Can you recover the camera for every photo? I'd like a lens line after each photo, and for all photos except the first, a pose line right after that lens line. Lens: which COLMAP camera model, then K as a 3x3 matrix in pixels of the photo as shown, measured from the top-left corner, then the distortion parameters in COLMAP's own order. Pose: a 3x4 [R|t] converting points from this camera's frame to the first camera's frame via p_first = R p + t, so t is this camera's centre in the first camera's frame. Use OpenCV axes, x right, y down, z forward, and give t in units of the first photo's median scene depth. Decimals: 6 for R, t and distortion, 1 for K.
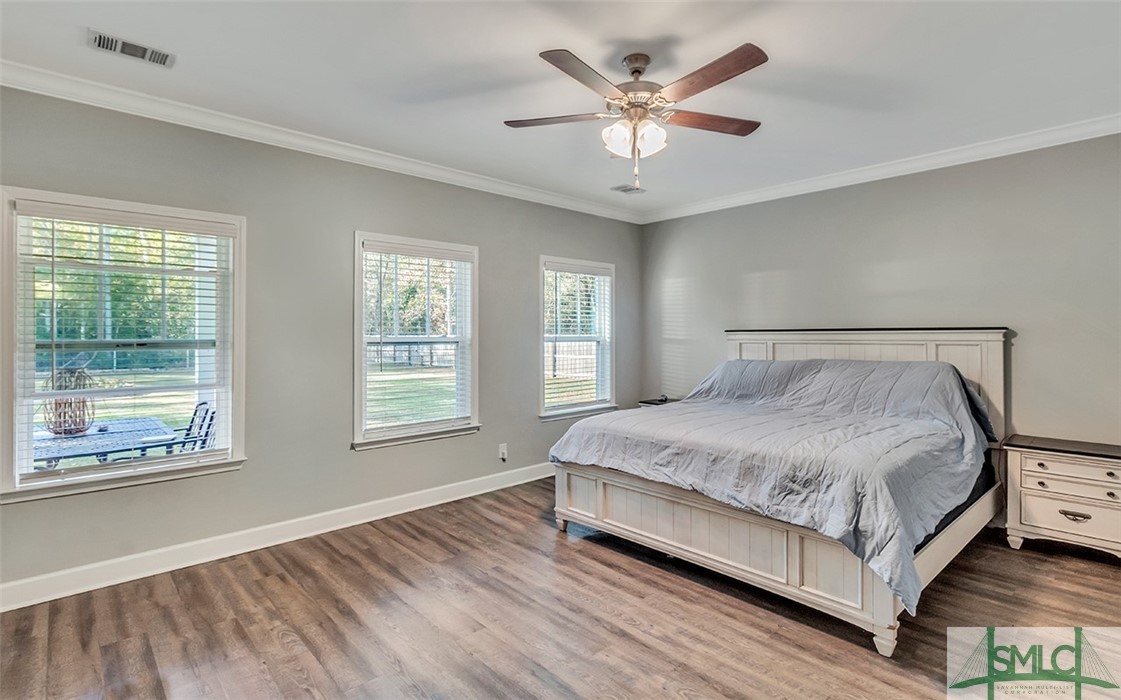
lens RADIAL K [[529.2, 0, 561.1], [0, 529.2, 338.8], [0, 0, 1]] dist [-0.009042, 0.003001]
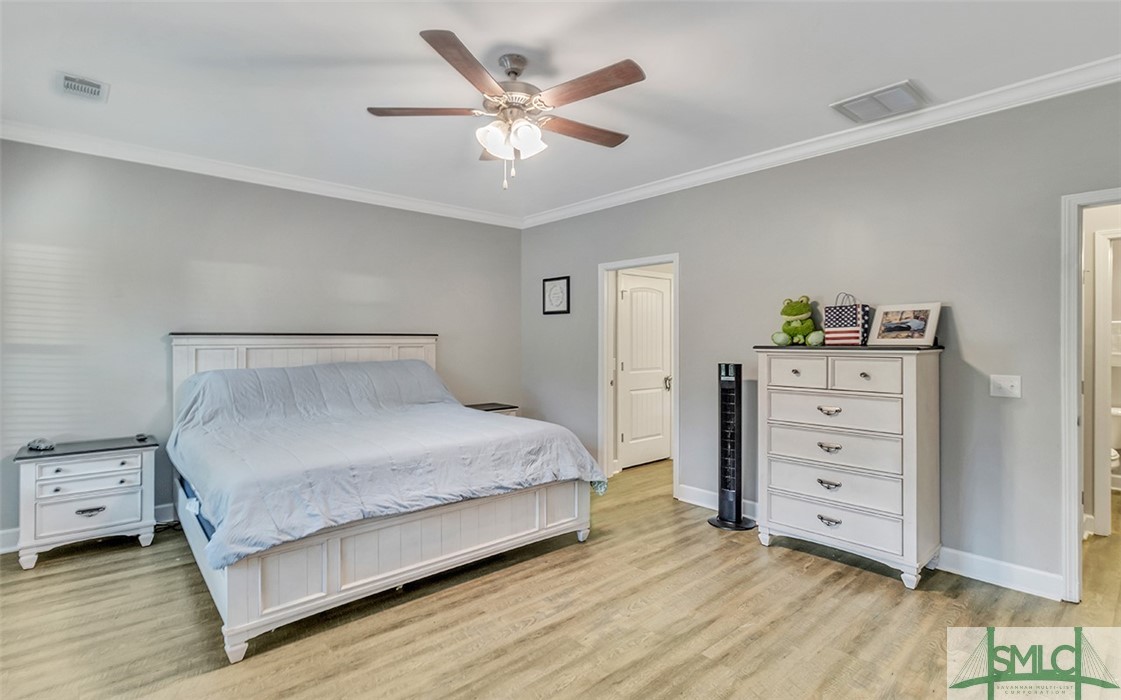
lens RADIAL K [[529.2, 0, 560.0], [0, 529.2, 347.4], [0, 0, 1]] dist [-0.009042, 0.003001]
pose [[0.024255, -0.013294, 0.999617, -0.752395], [0.002799, 0.999909, 0.013230, -0.005841], [-0.999702, 0.002477, 0.024290, 0.786223]]
